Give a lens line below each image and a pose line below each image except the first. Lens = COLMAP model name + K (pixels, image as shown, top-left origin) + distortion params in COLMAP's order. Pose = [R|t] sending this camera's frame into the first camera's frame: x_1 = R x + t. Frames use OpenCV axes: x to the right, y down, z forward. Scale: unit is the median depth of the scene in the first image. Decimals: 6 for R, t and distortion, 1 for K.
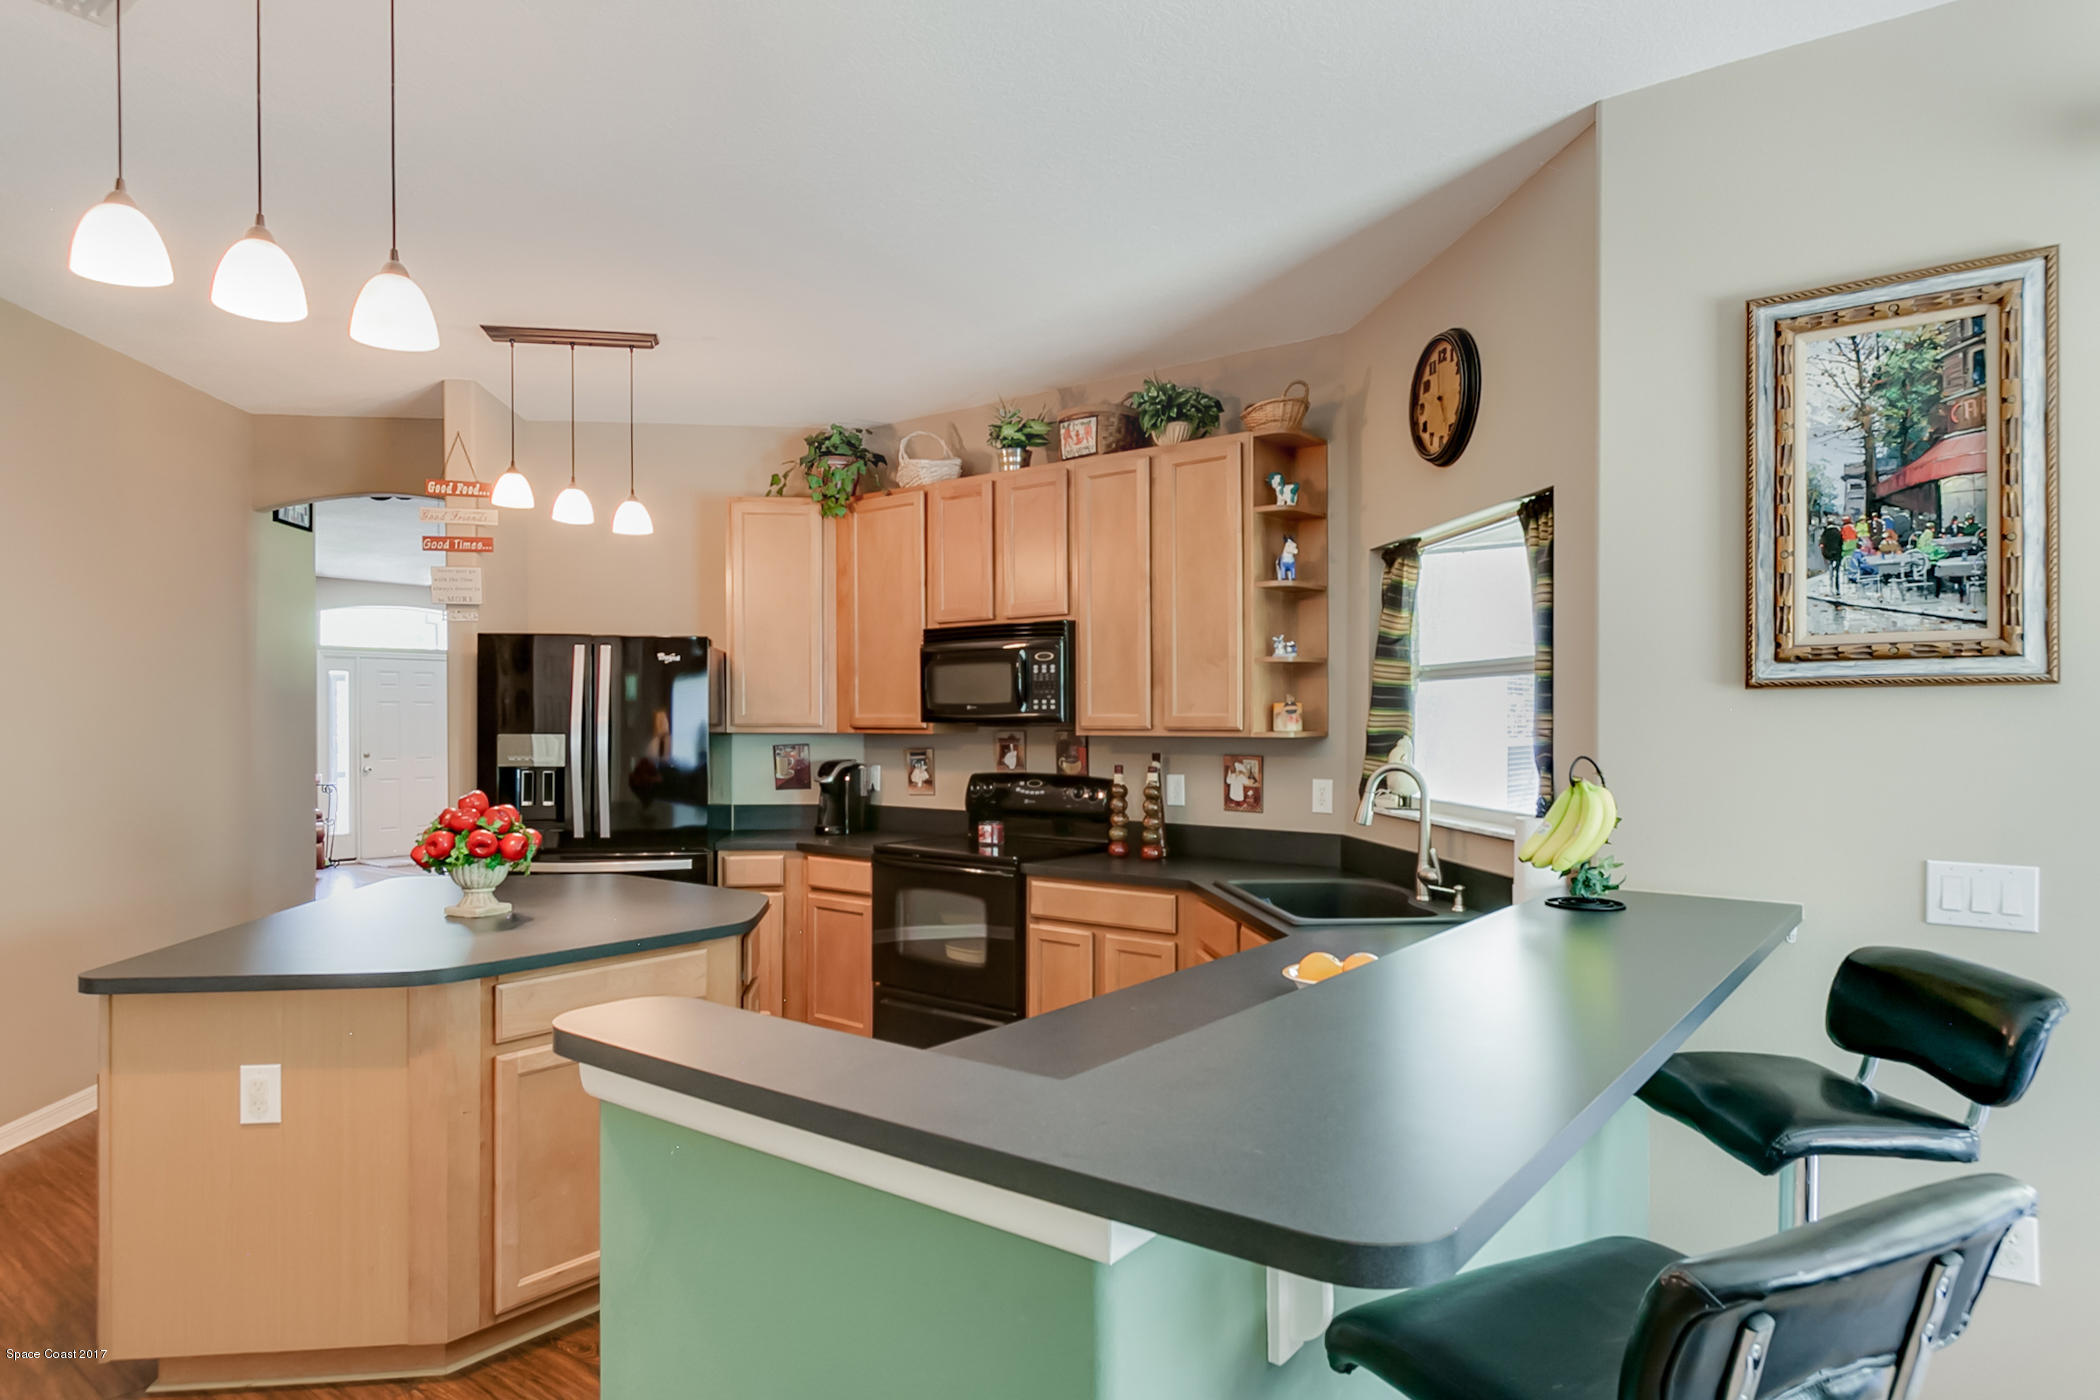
lens RADIAL K [[1234.2, 0, 1047.7], [0, 1234.2, 723.9], [0, 0, 1]] dist [0.002068, 0.000804]
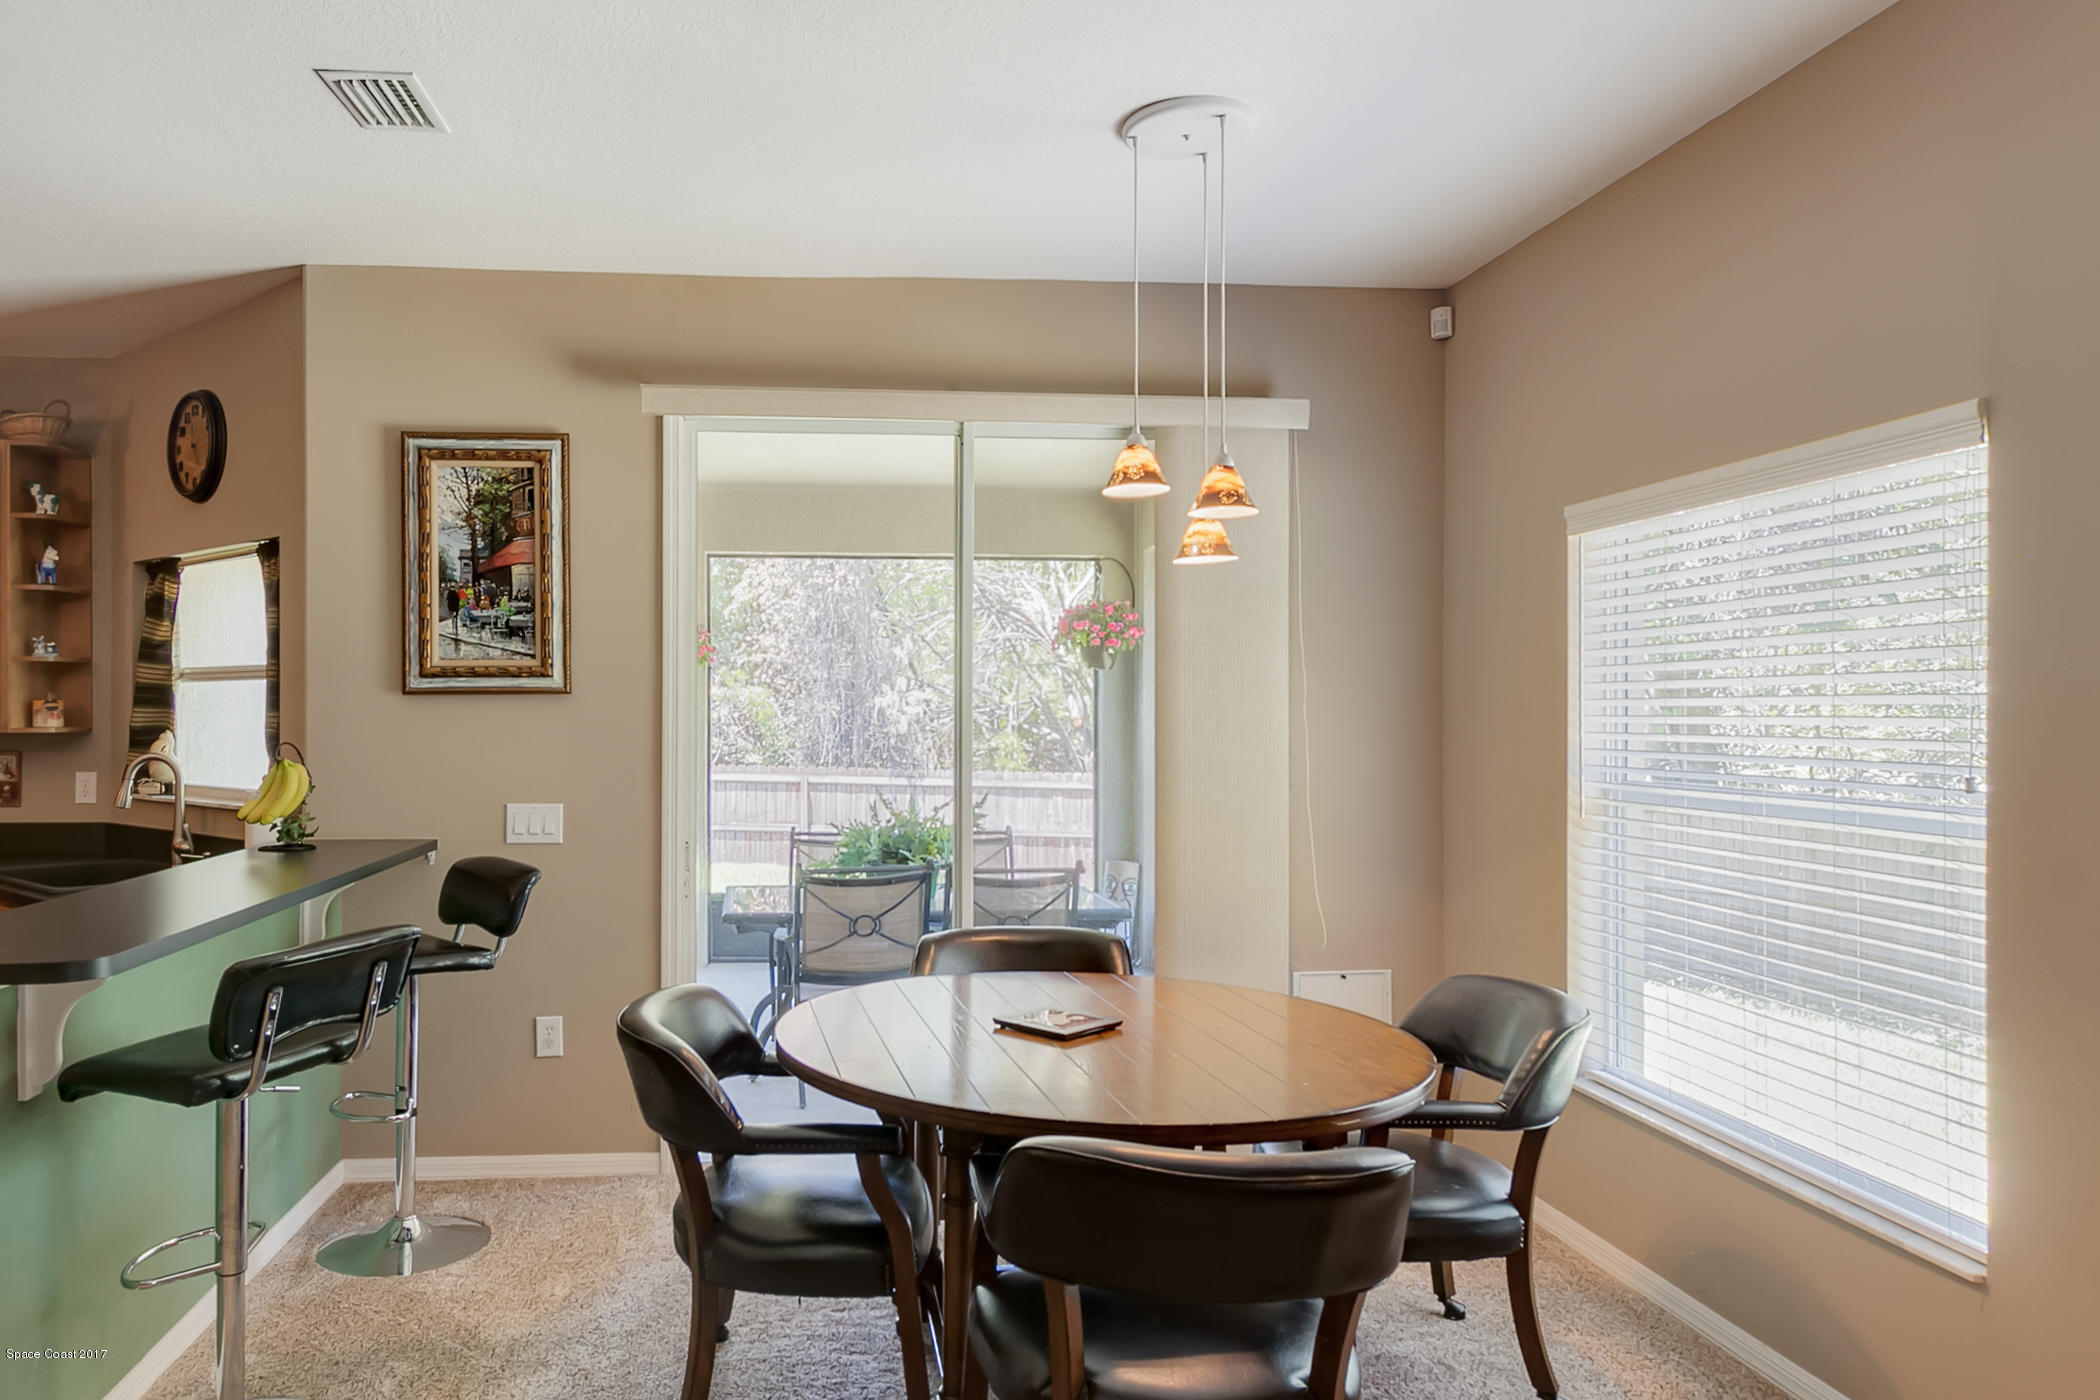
lens RADIAL K [[1371.1, 0, 890.5], [0, 1371.1, 706.0], [0, 0, 1]] dist [0.001436, -0.002156]
pose [[0.741975, 0.001497, 0.670426, -0.088043], [0.004485, 0.999964, -0.007197, -0.000532], [-0.670413, 0.008347, 0.741941, -0.541059]]
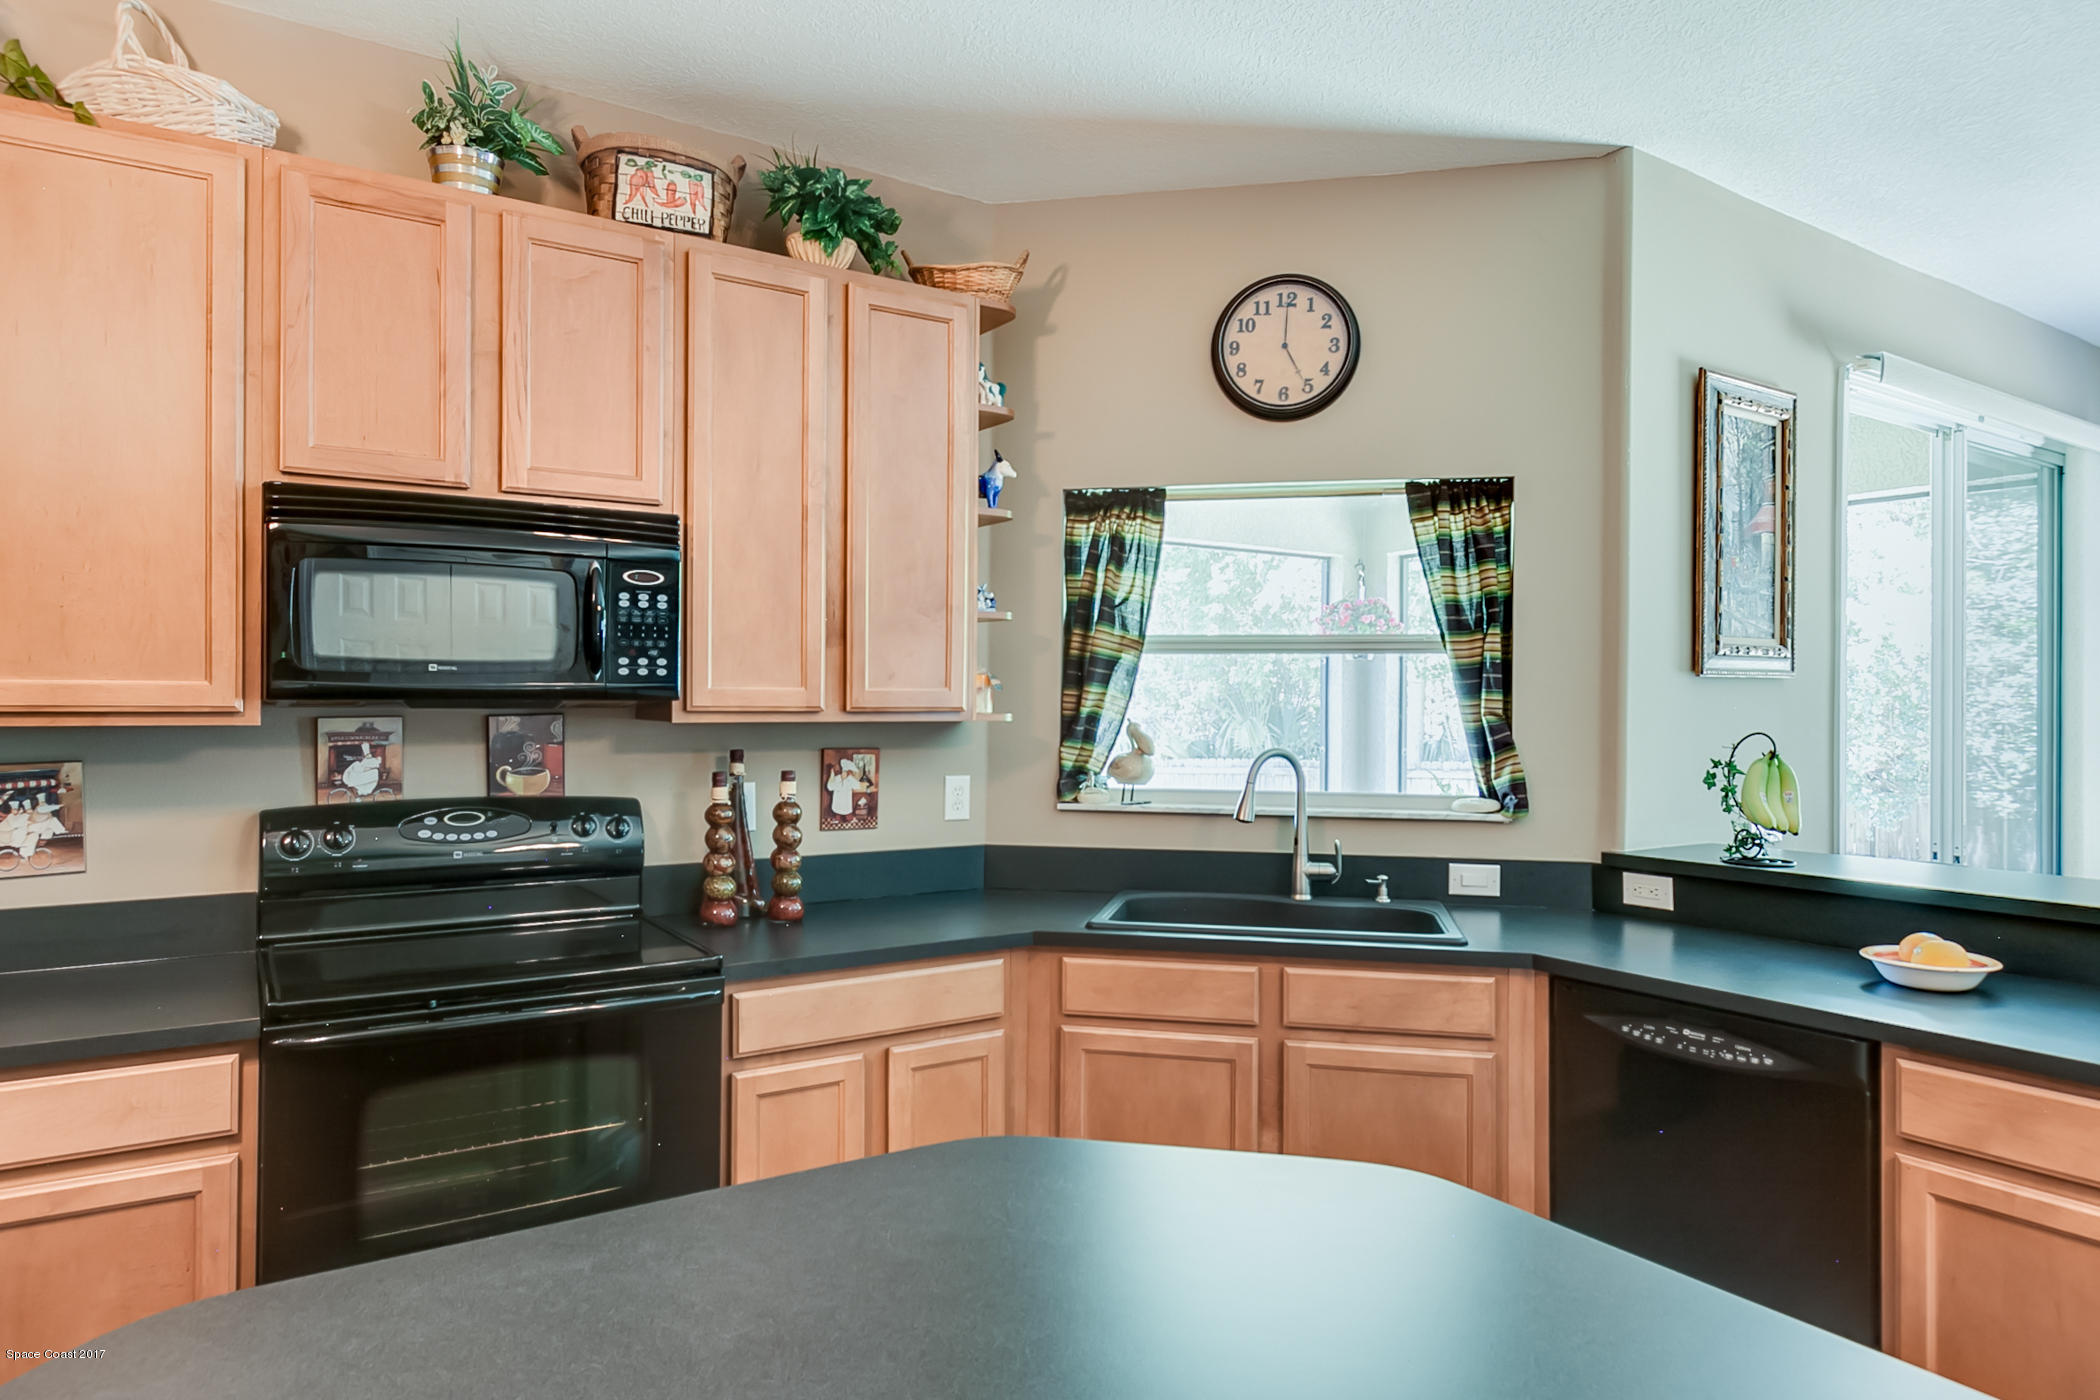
lens RADIAL K [[1255.8, 0, 1034.7], [0, 1255.8, 693.6], [0, 0, 1]] dist [0.006986, 0.000224]
pose [[0.326703, 0.006678, 0.945103, -0.778740], [-0.001562, 0.999977, -0.006526, -0.001203], [-0.945126, 0.000656, 0.326706, 1.102831]]
